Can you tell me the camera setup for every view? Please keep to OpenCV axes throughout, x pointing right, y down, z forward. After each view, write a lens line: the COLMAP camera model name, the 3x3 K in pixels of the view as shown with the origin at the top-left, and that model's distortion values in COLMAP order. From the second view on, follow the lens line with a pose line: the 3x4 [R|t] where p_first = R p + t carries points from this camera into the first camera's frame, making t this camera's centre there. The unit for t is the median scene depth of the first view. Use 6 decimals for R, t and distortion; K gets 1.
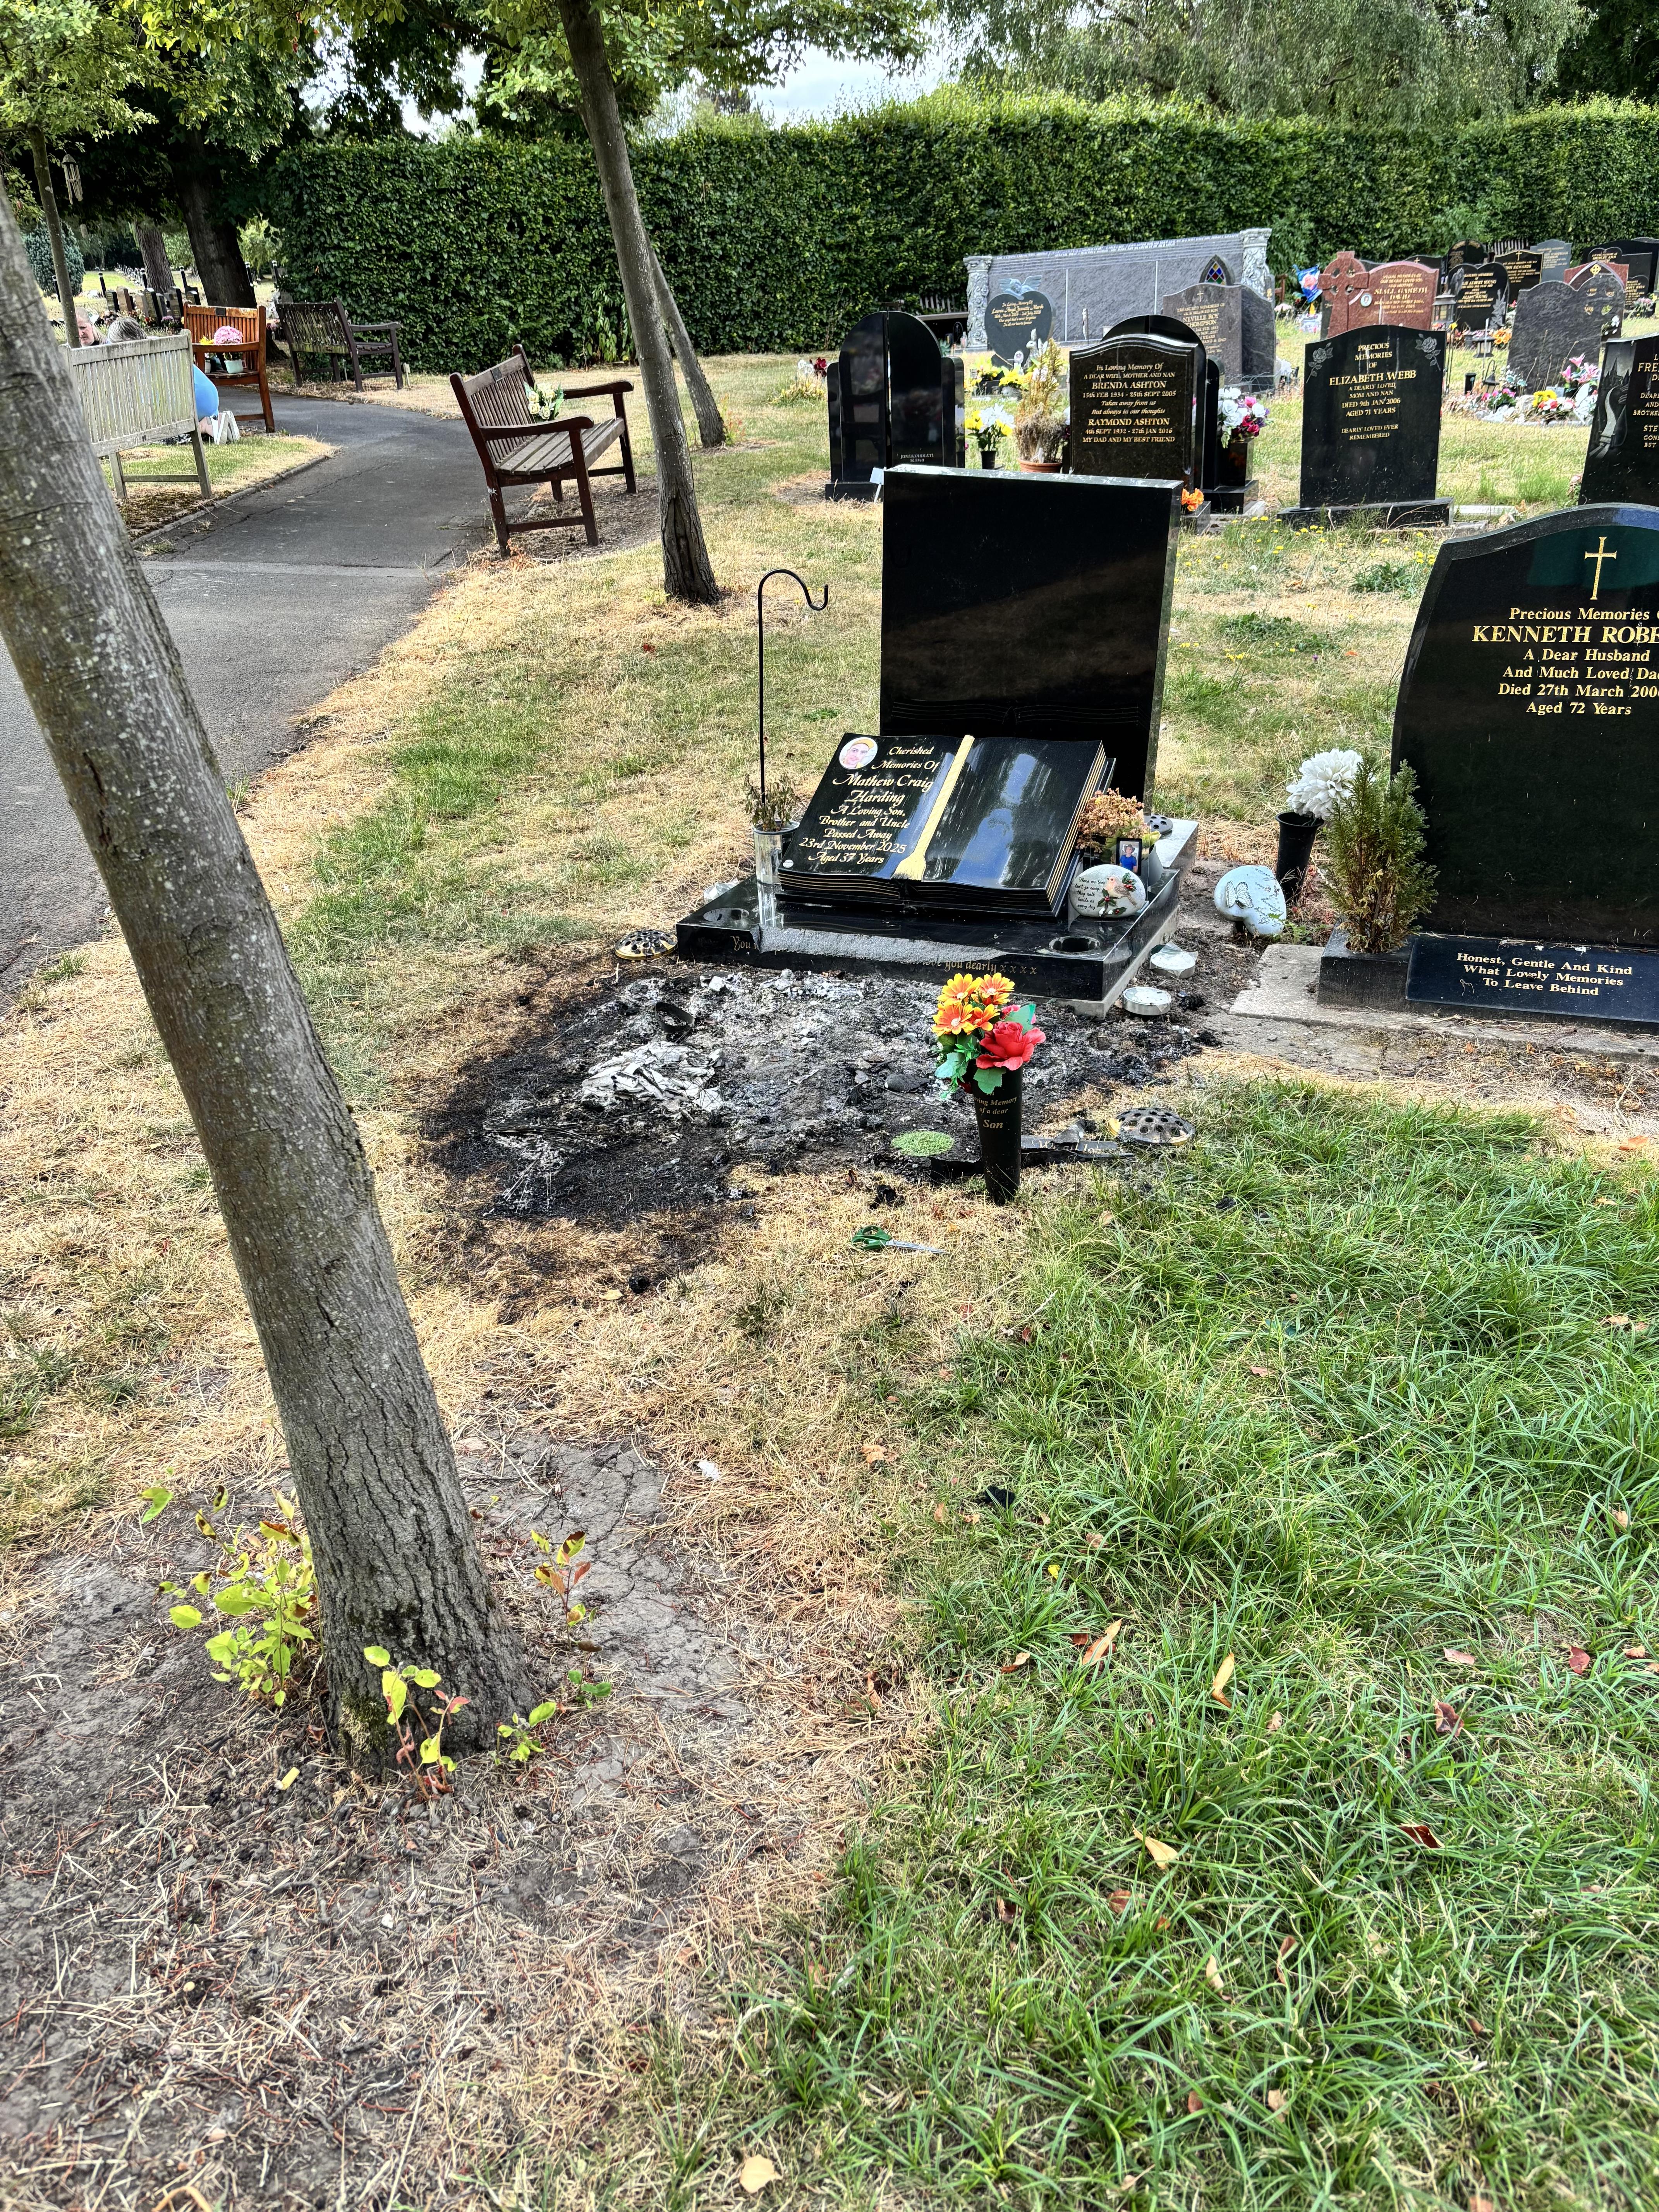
lens RADIAL K [[1683.5, 0, 829.5], [0, 1683.5, 1106.0], [0, 0, 1]] dist [0.089480, -0.118248]
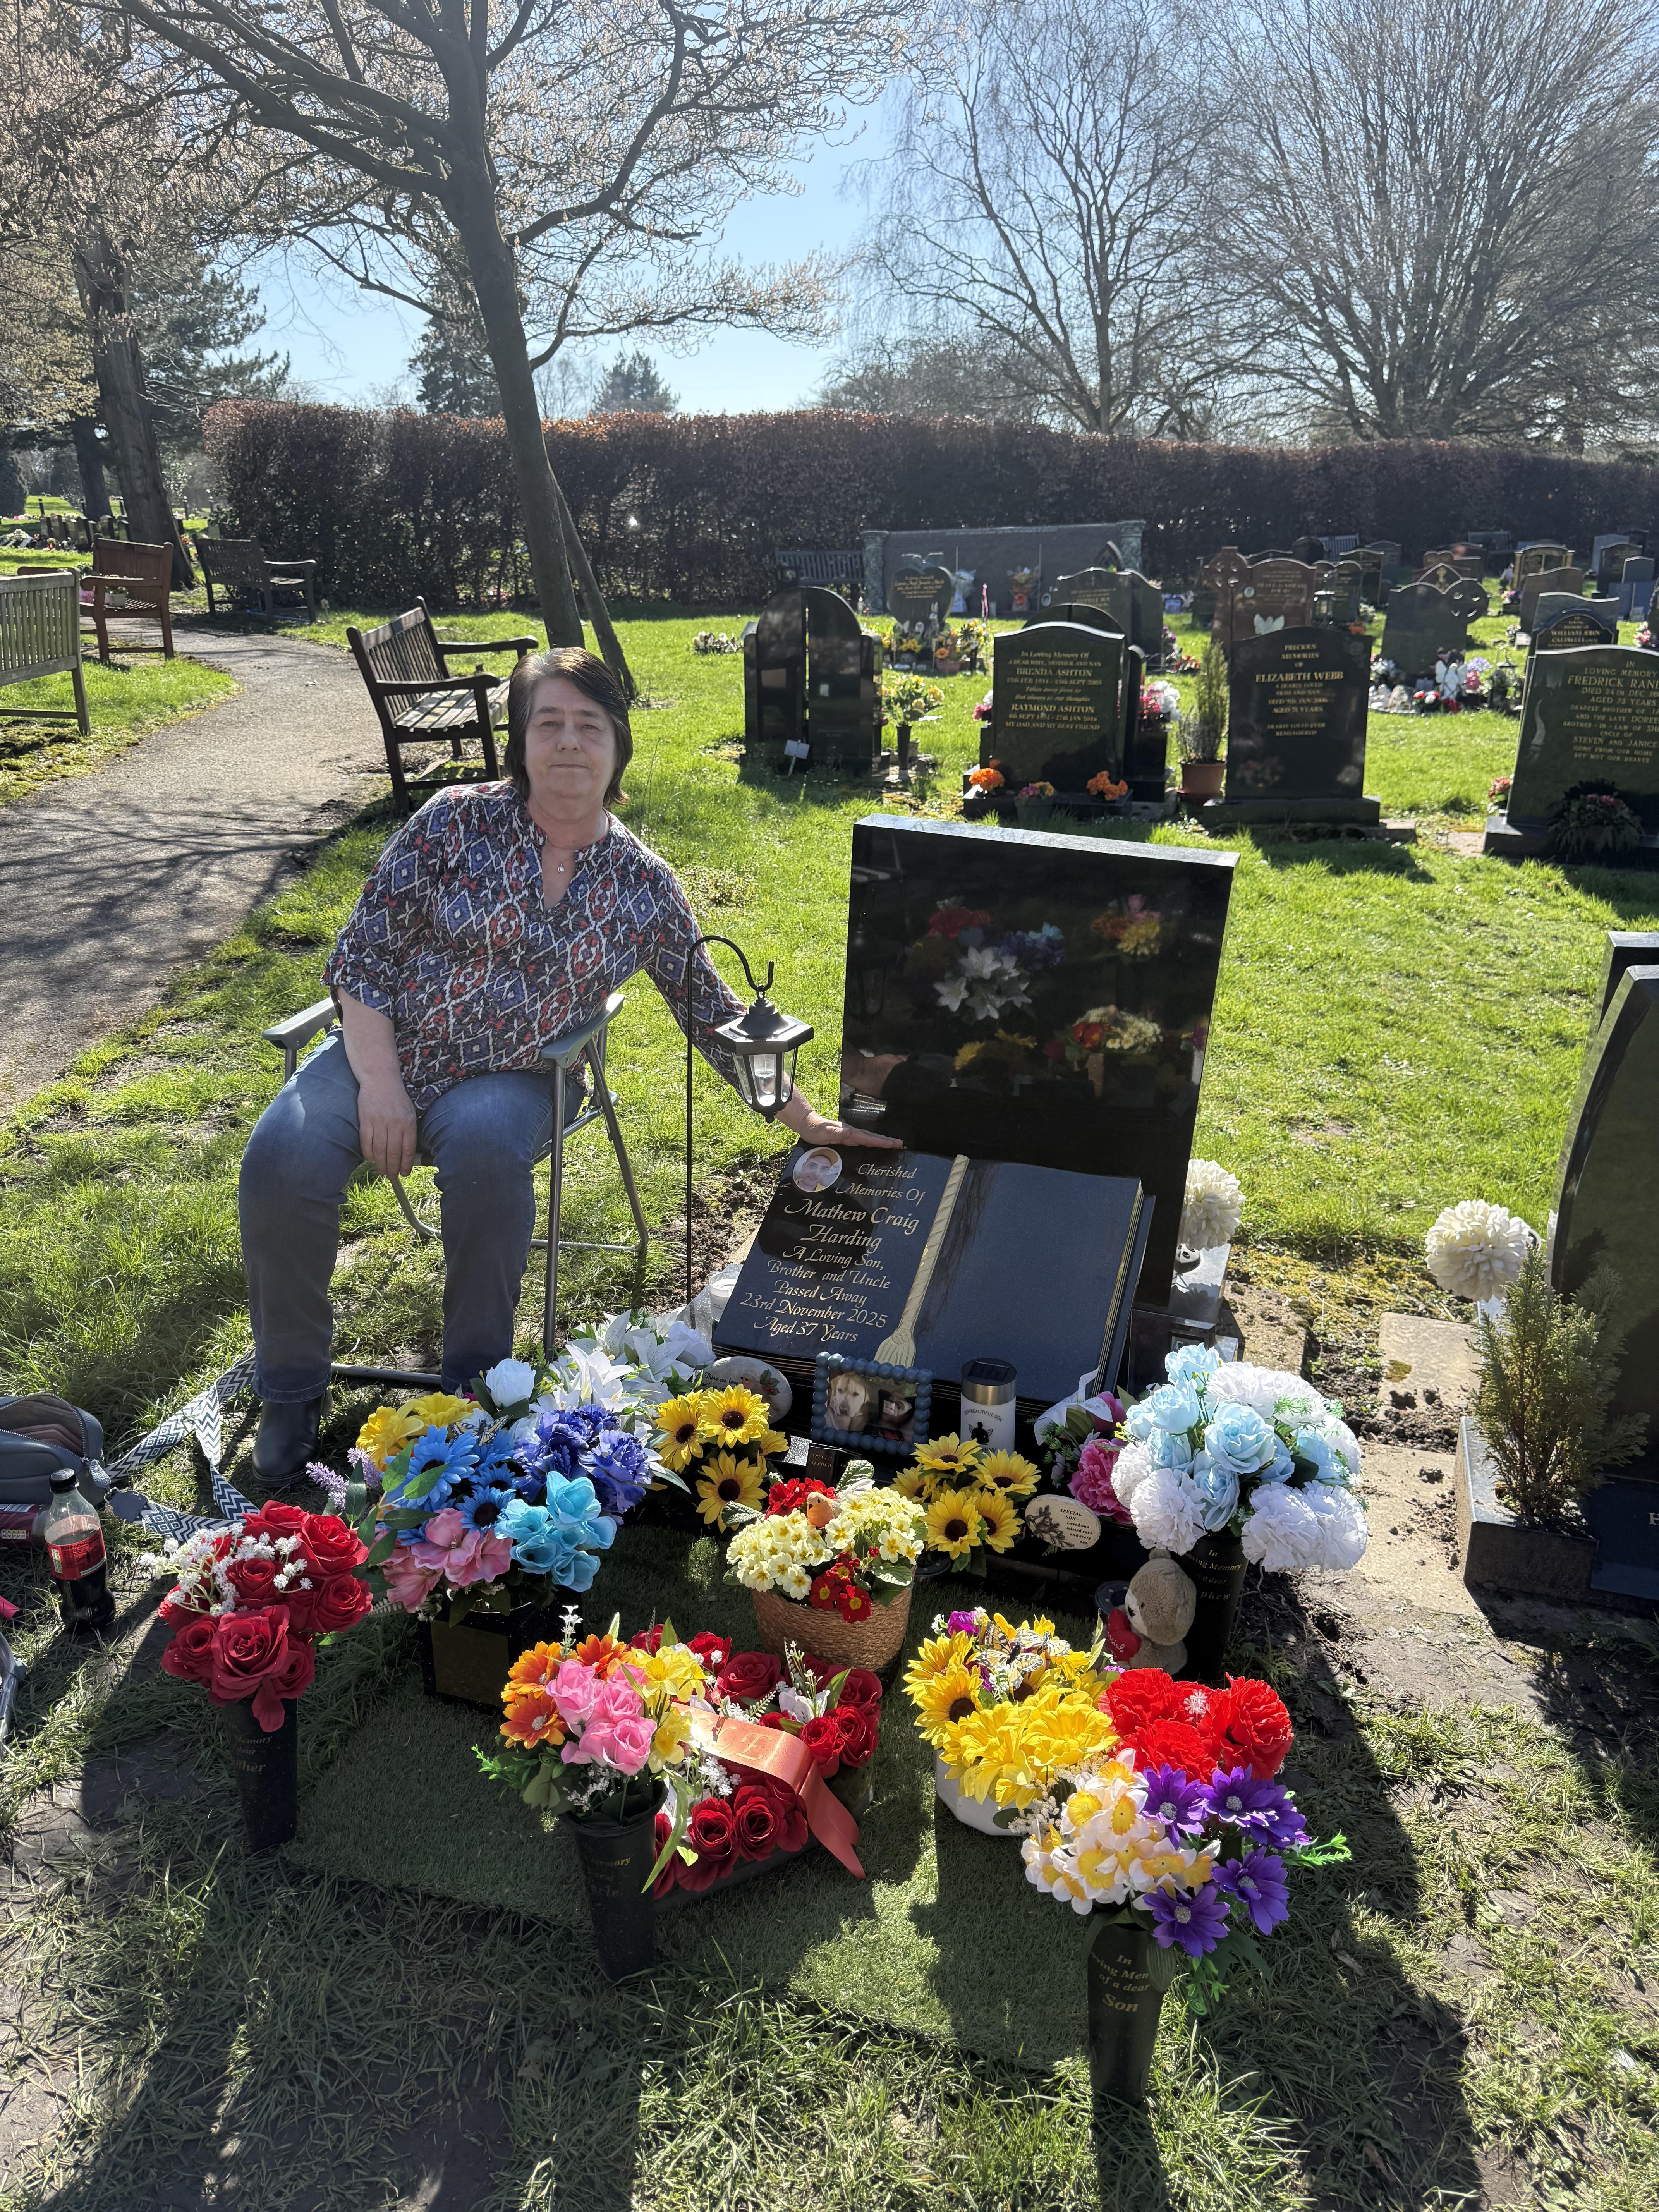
lens RADIAL K [[1546.1, 0, 829.5], [0, 1546.1, 1106.0], [0, 0, 1]] dist [0.146207, -0.277859]
pose [[0.997004, 0.022150, 0.074111, -0.031313], [-0.014256, 0.994328, -0.105397, -0.170861], [-0.076026, 0.104025, 0.991665, 0.314397]]
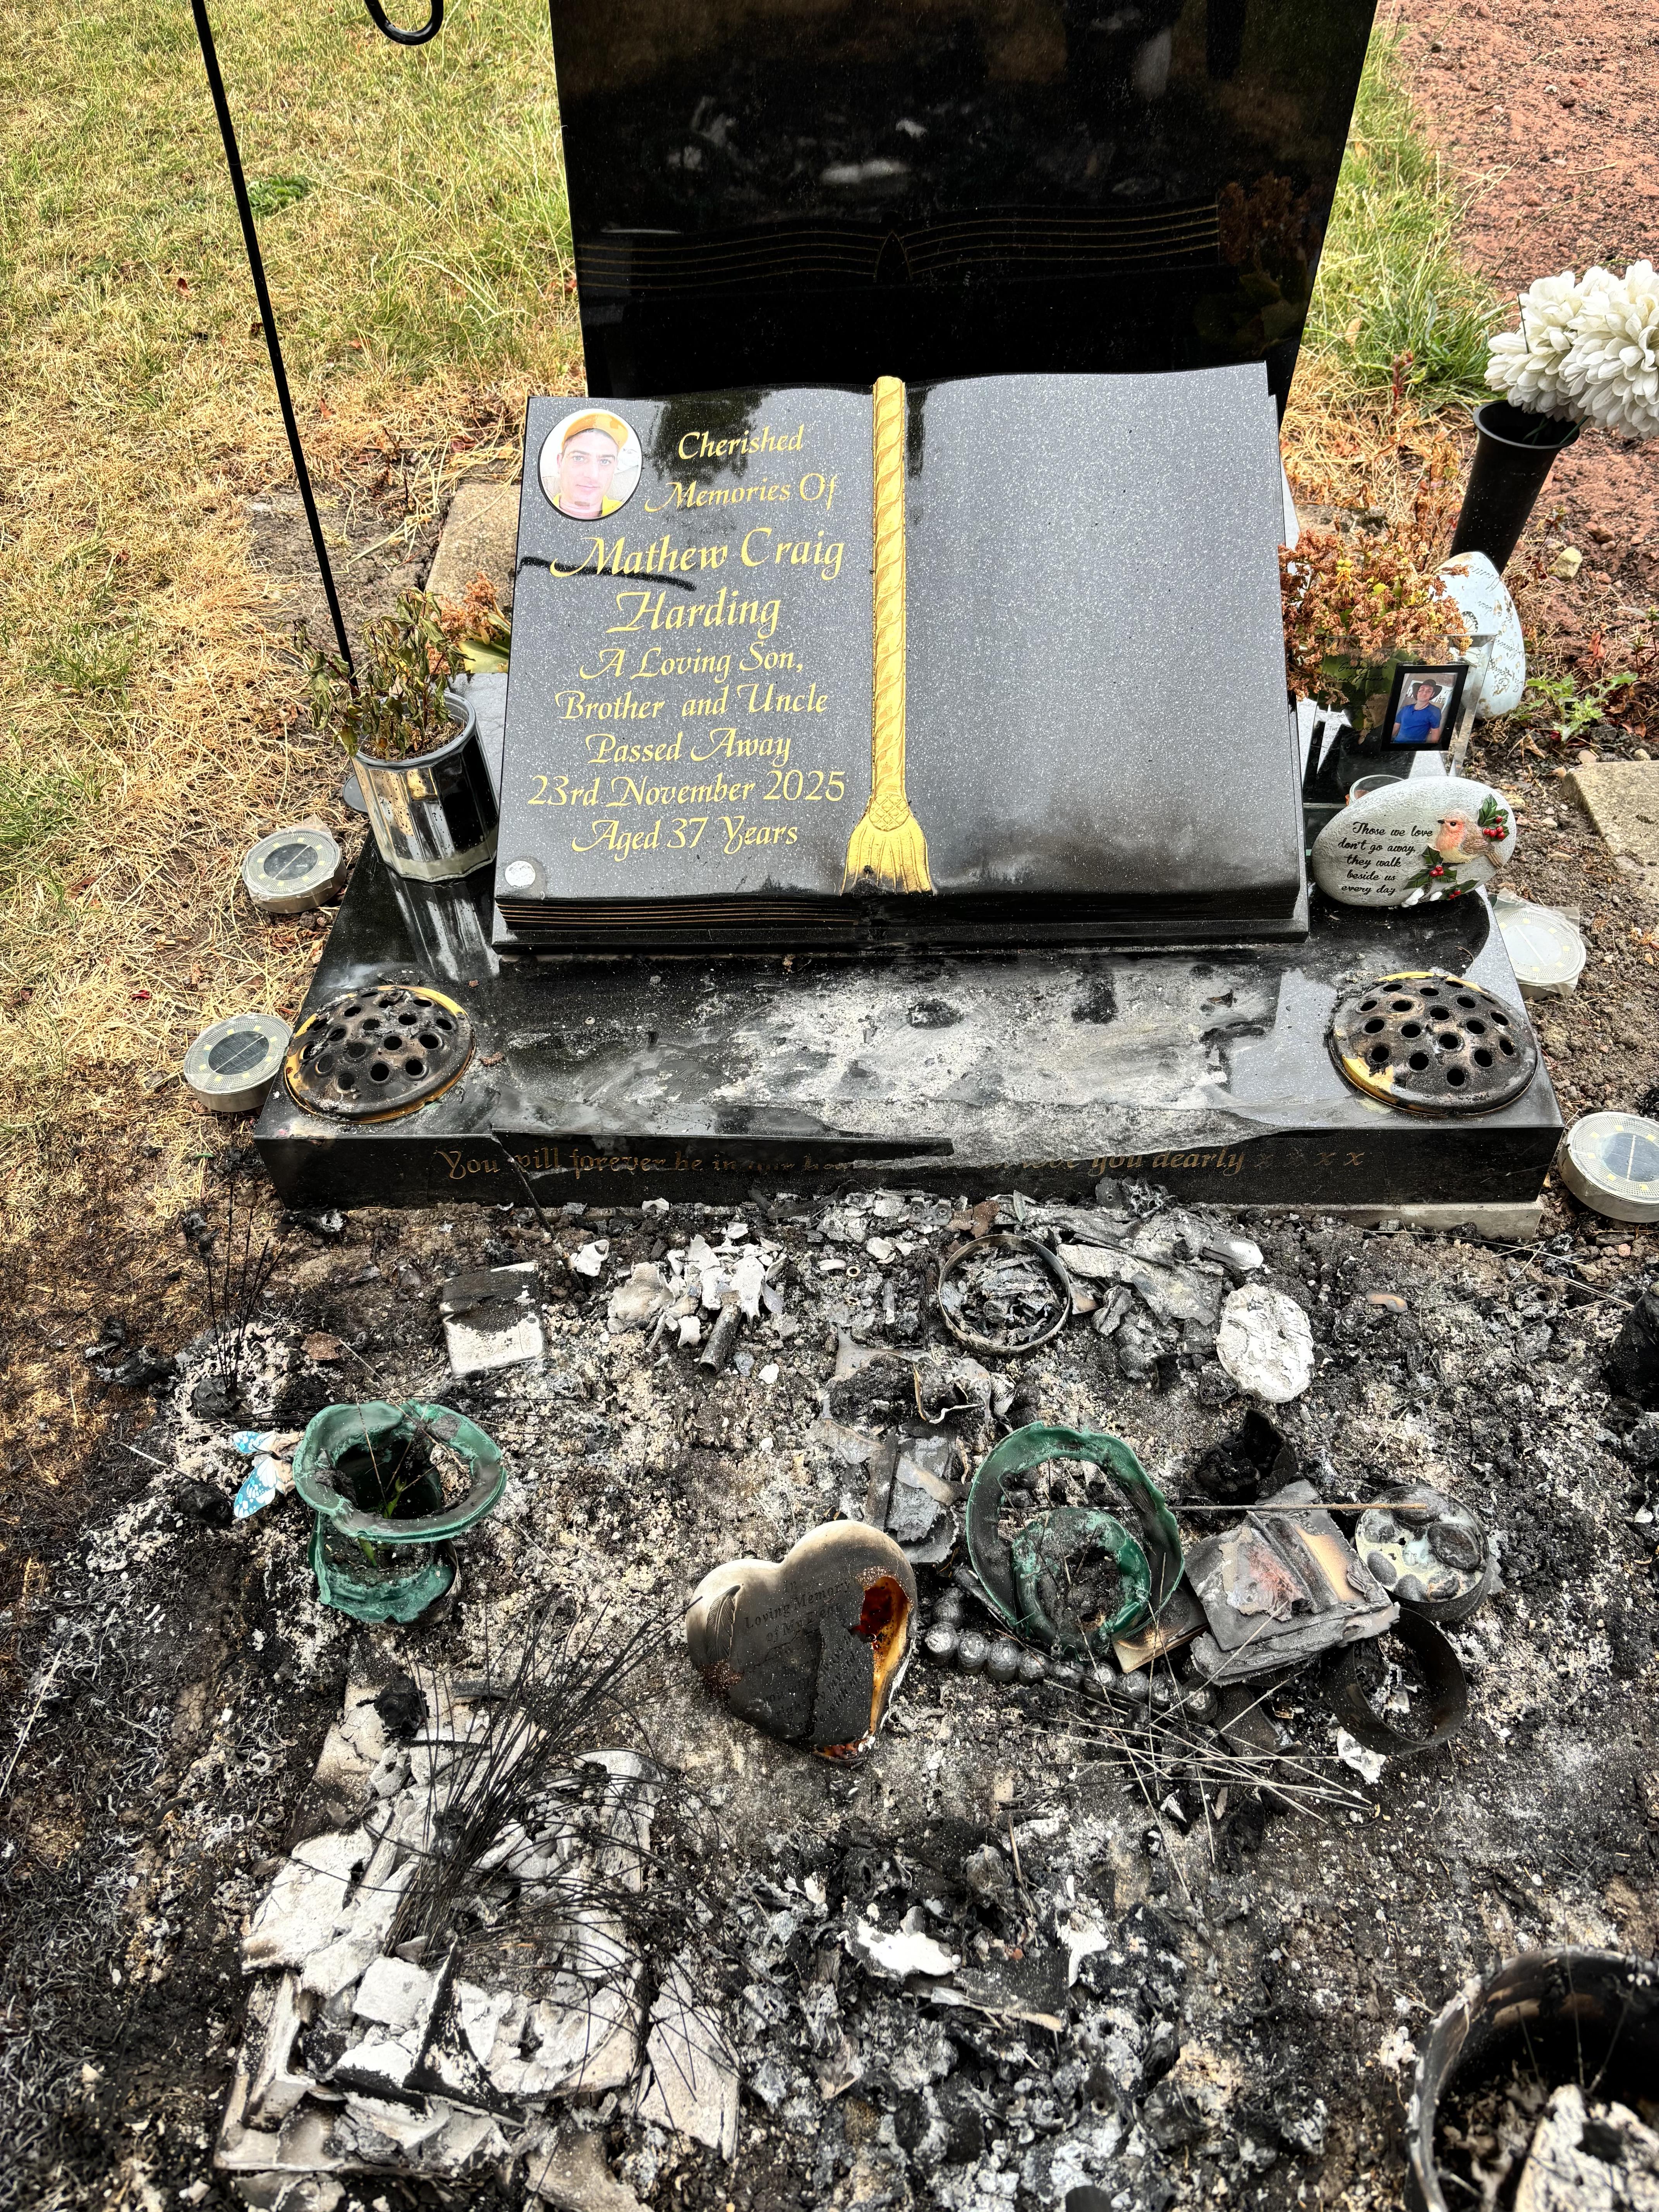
lens RADIAL K [[1683.5, 0, 829.5], [0, 1683.5, 1106.0], [0, 0, 1]] dist [0.089480, -0.118248]
pose [[0.928207, -0.265802, 0.260349, -0.069113], [0.152368, 0.909930, 0.385762, -0.225281], [-0.339435, -0.318398, 0.885103, 0.646047]]
